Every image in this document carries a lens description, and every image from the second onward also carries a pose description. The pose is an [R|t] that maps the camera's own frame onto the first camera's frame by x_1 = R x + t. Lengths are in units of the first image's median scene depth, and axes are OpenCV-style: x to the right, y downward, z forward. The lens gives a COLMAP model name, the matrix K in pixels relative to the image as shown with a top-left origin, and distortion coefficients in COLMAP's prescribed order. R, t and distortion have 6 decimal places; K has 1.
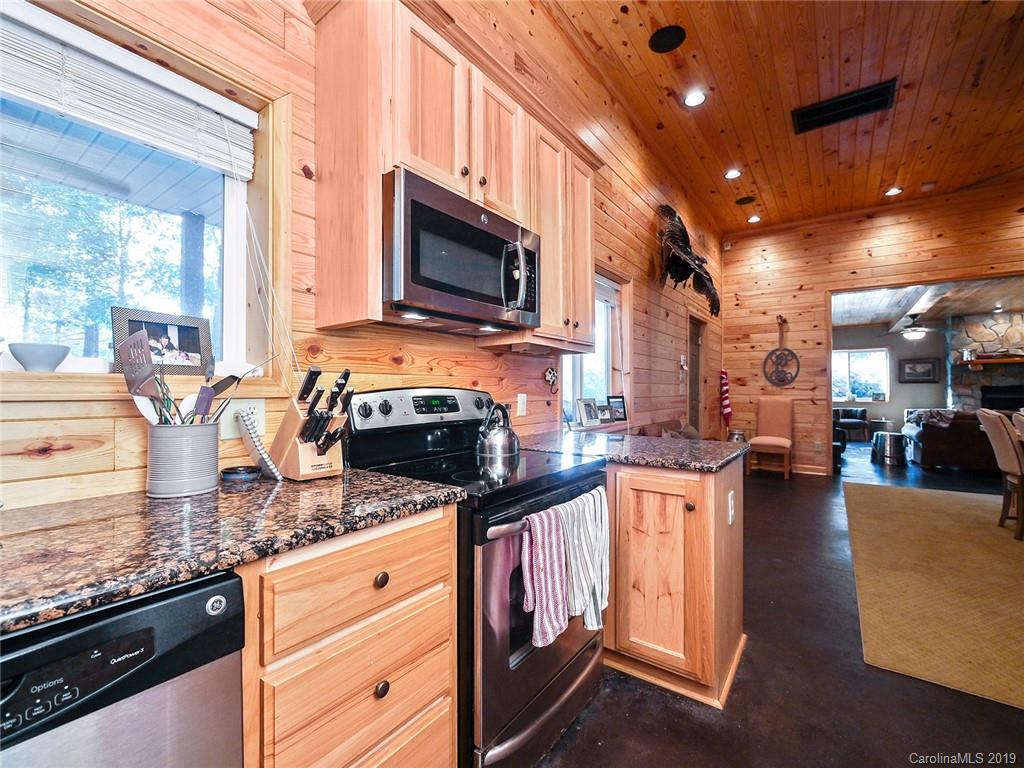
lens RADIAL K [[456.1, 0, 494.6], [0, 456.1, 383.6], [0, 0, 1]] dist [-0.003994, -0.000820]
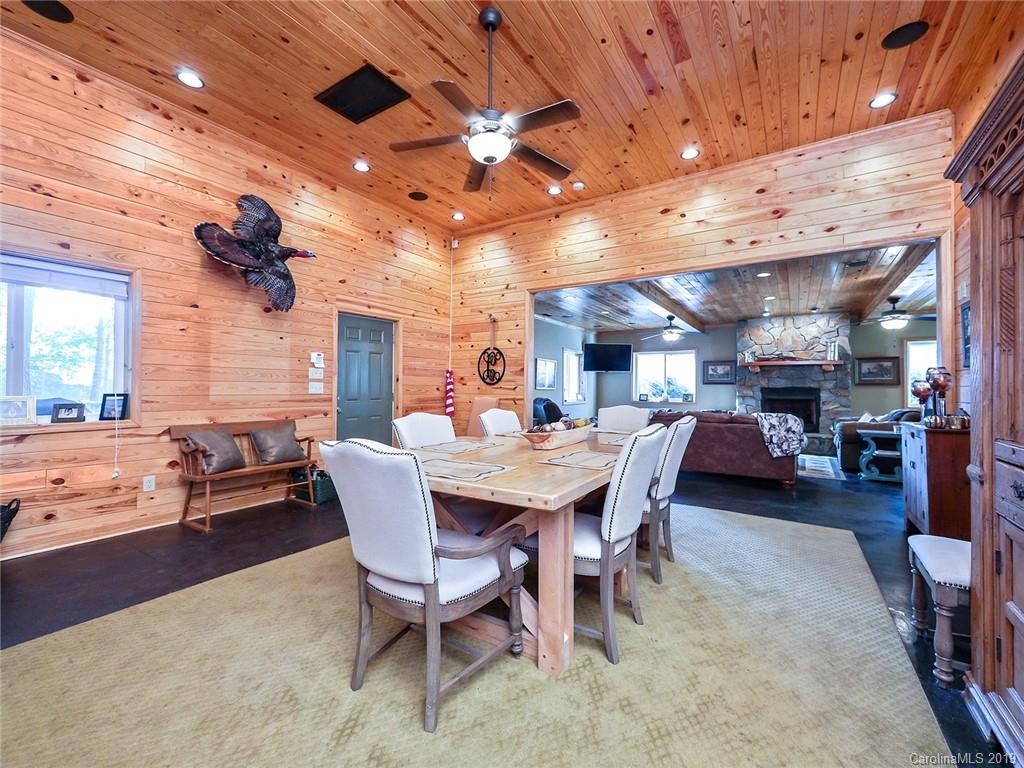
lens RADIAL K [[456.1, 0, 486.6], [0, 456.1, 390.3], [0, 0, 1]] dist [-0.003994, -0.000820]
pose [[0.998020, 0.004970, 0.062706, 0.539985], [-0.005792, 0.999900, 0.012933, 0.003410], [-0.062636, -0.013270, 0.997948, 0.003610]]
